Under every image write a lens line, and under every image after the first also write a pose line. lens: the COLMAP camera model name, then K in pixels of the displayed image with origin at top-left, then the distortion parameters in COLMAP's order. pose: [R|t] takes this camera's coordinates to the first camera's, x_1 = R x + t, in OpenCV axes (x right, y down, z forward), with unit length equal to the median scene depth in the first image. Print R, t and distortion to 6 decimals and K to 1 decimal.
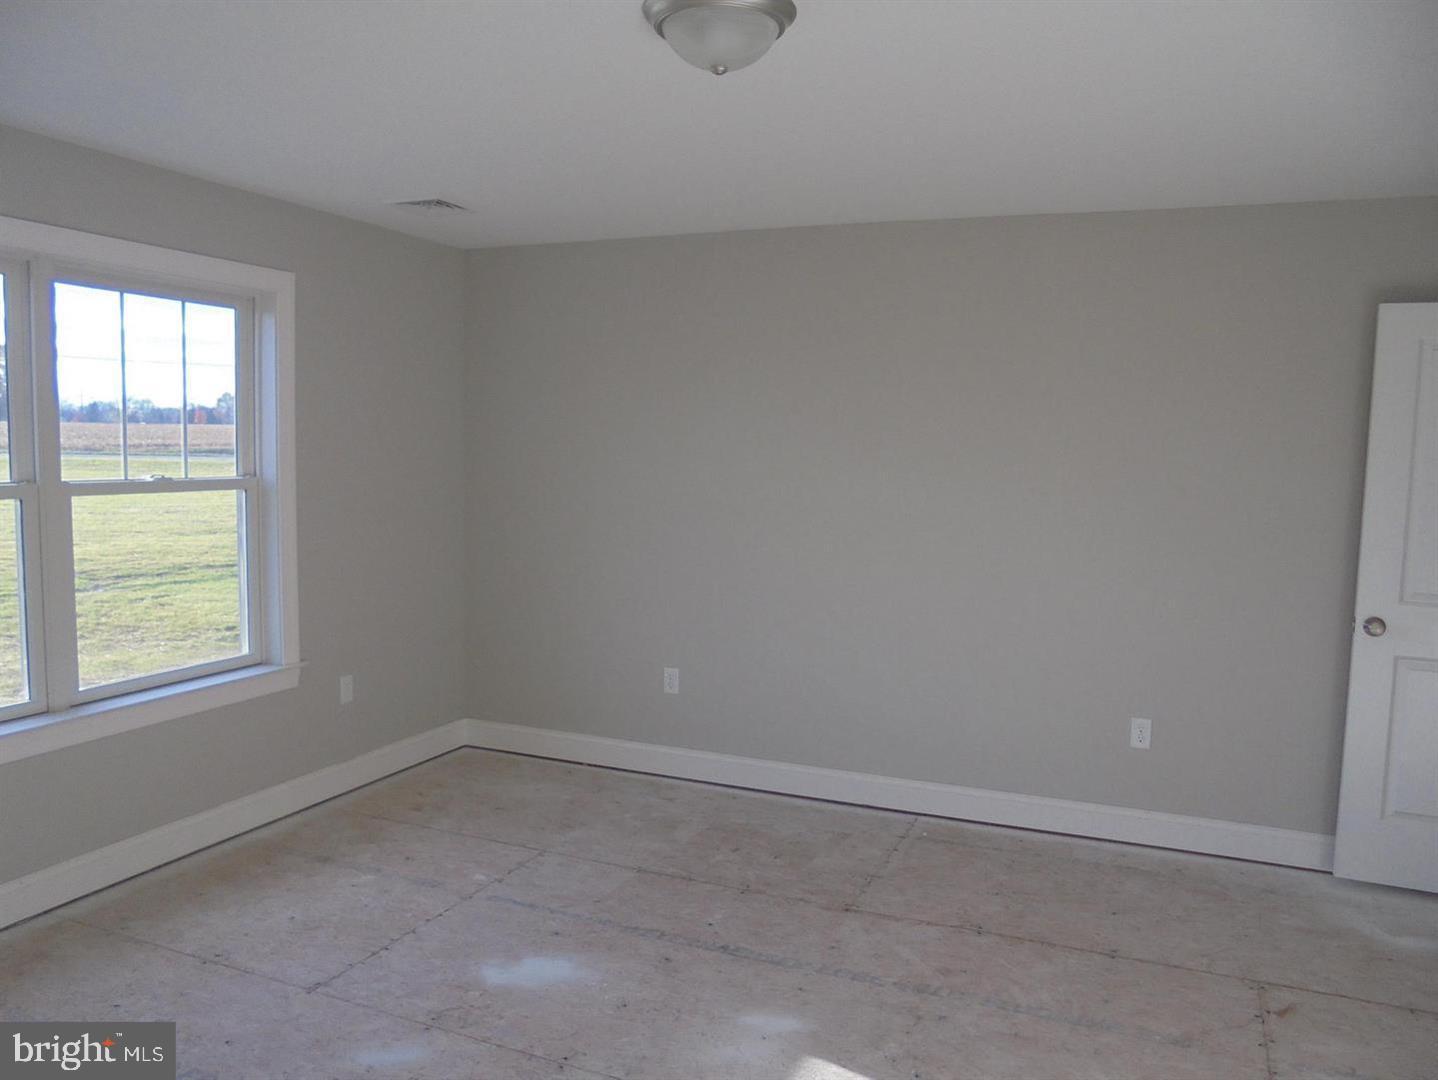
lens RADIAL K [[1133.7, 0, 722.6], [0, 1133.7, 474.0], [0, 0, 1]] dist [-0.001187, 0.008009]
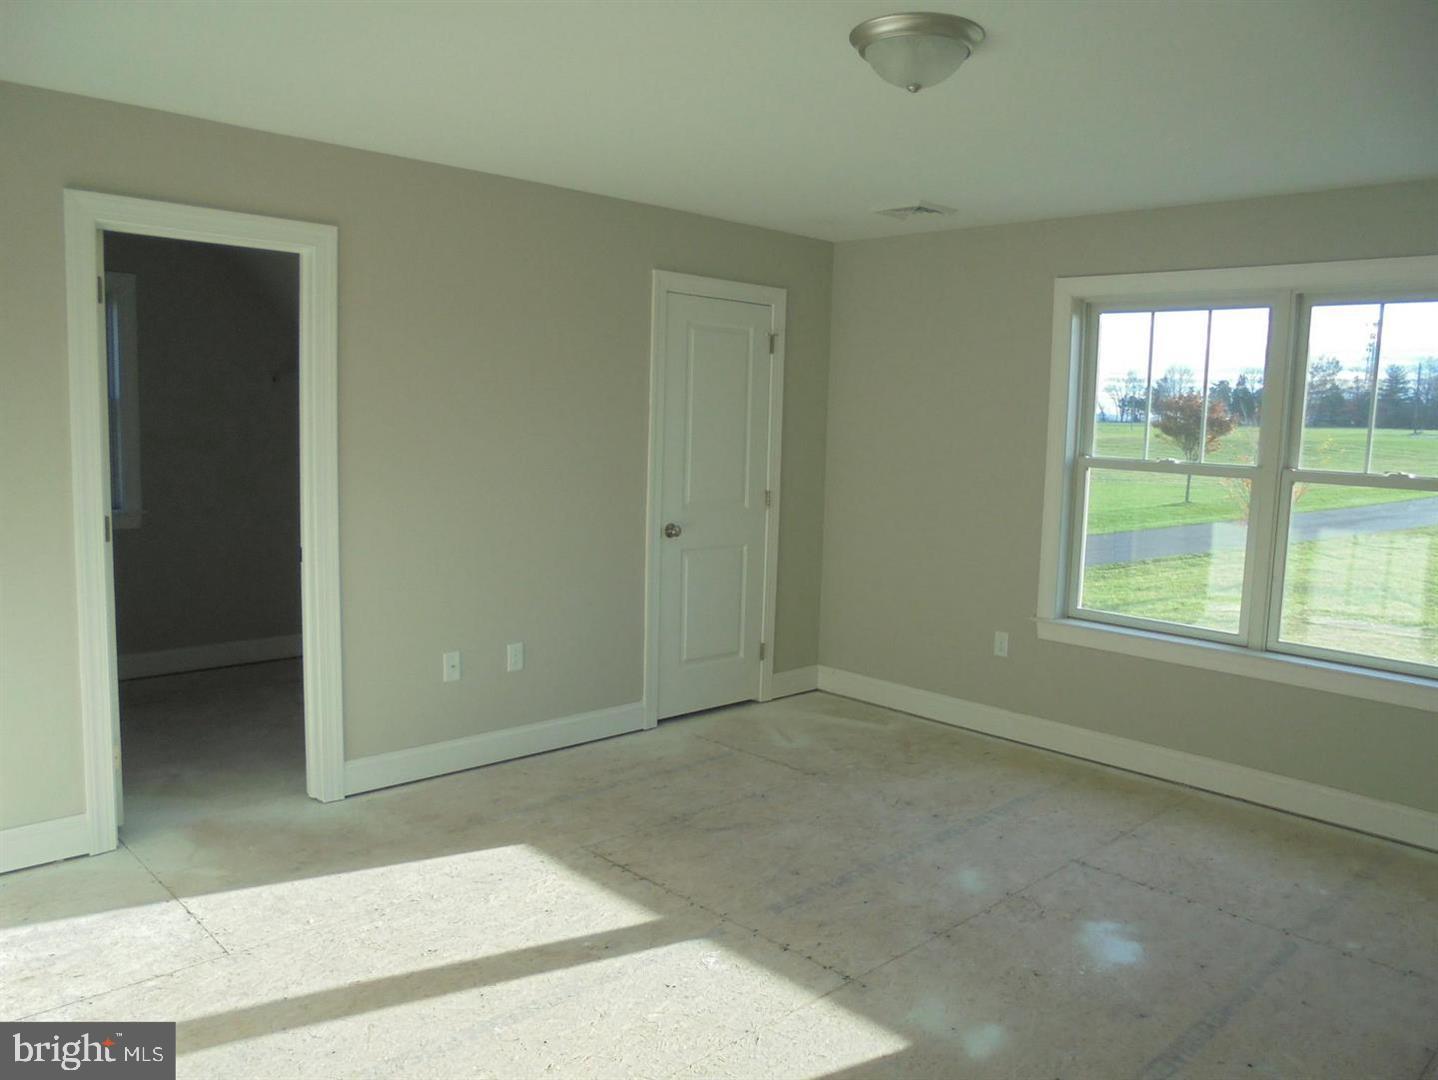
lens RADIAL K [[1106.4, 0, 721.0], [0, 1106.4, 544.7], [0, 0, 1]] dist [-0.057621, 0.004844]
pose [[-0.375788, 0.072113, -0.923896, 0.826399], [-0.081845, 0.990489, 0.110600, 0.009595], [0.923084, 0.117178, -0.366312, 0.990604]]
